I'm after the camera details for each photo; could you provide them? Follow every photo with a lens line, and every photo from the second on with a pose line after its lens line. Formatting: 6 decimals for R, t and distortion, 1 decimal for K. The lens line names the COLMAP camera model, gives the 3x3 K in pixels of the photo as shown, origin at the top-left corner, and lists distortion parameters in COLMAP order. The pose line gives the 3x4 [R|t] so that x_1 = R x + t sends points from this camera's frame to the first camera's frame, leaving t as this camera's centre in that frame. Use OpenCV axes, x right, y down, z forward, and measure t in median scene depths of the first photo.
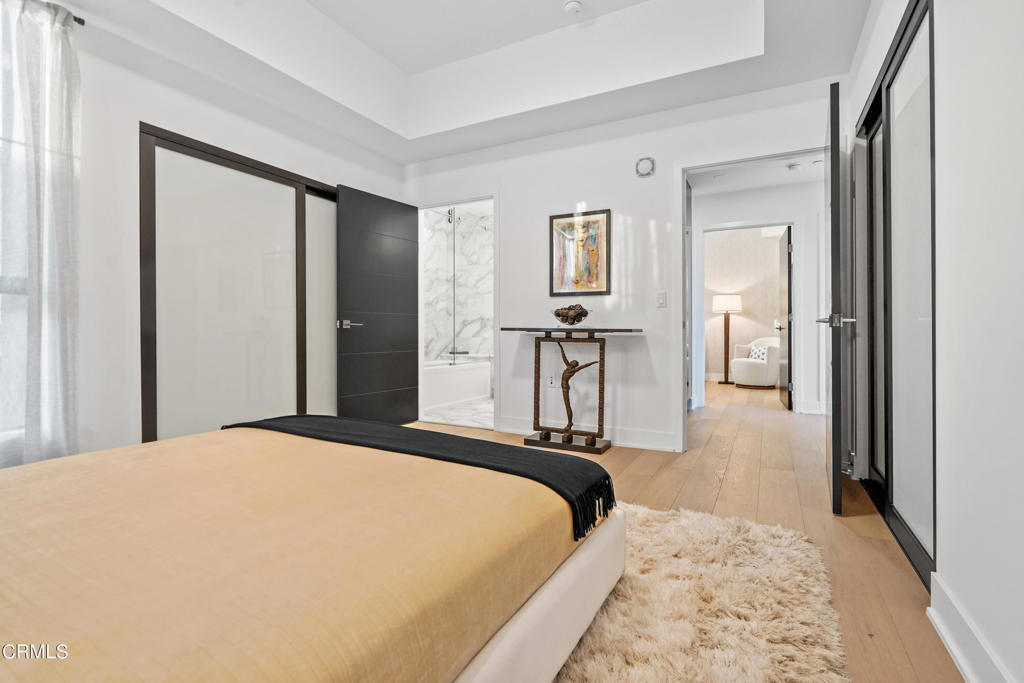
lens RADIAL K [[478.4, 0, 511.2], [0, 478.4, 336.8], [0, 0, 1]] dist [-0.013103, 0.000319]
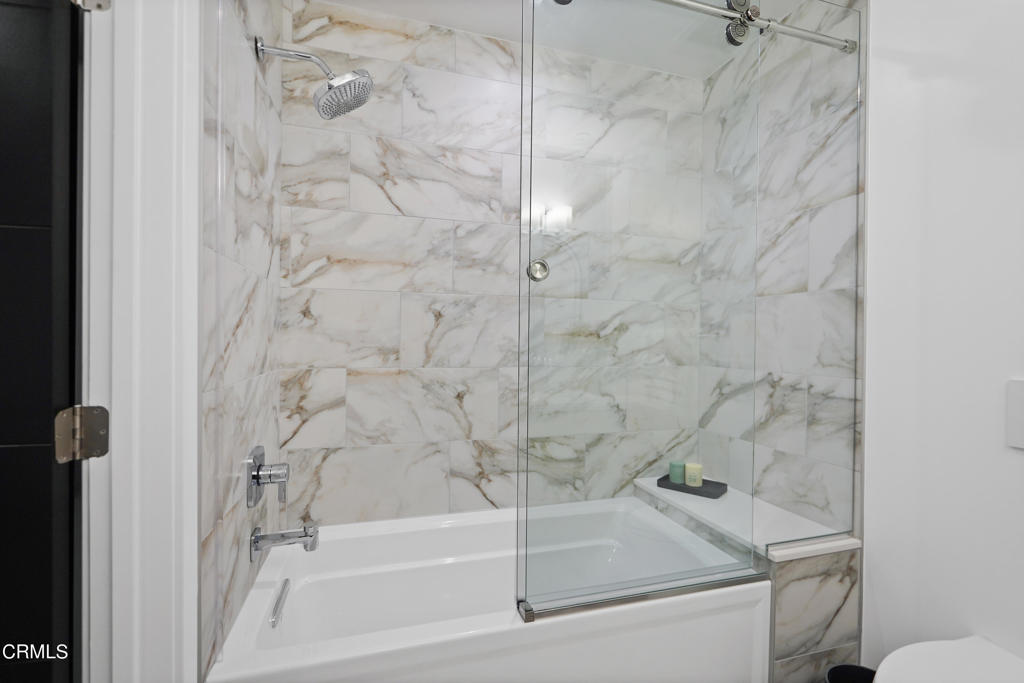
lens RADIAL K [[478.4, 0, 521.1], [0, 478.4, 343.6], [0, 0, 1]] dist [-0.013103, 0.000319]
pose [[0.718241, 0.016694, -0.695594, 0.028824], [-0.019024, 0.999810, 0.004352, -0.059502], [0.695534, 0.010108, 0.718422, 0.689398]]
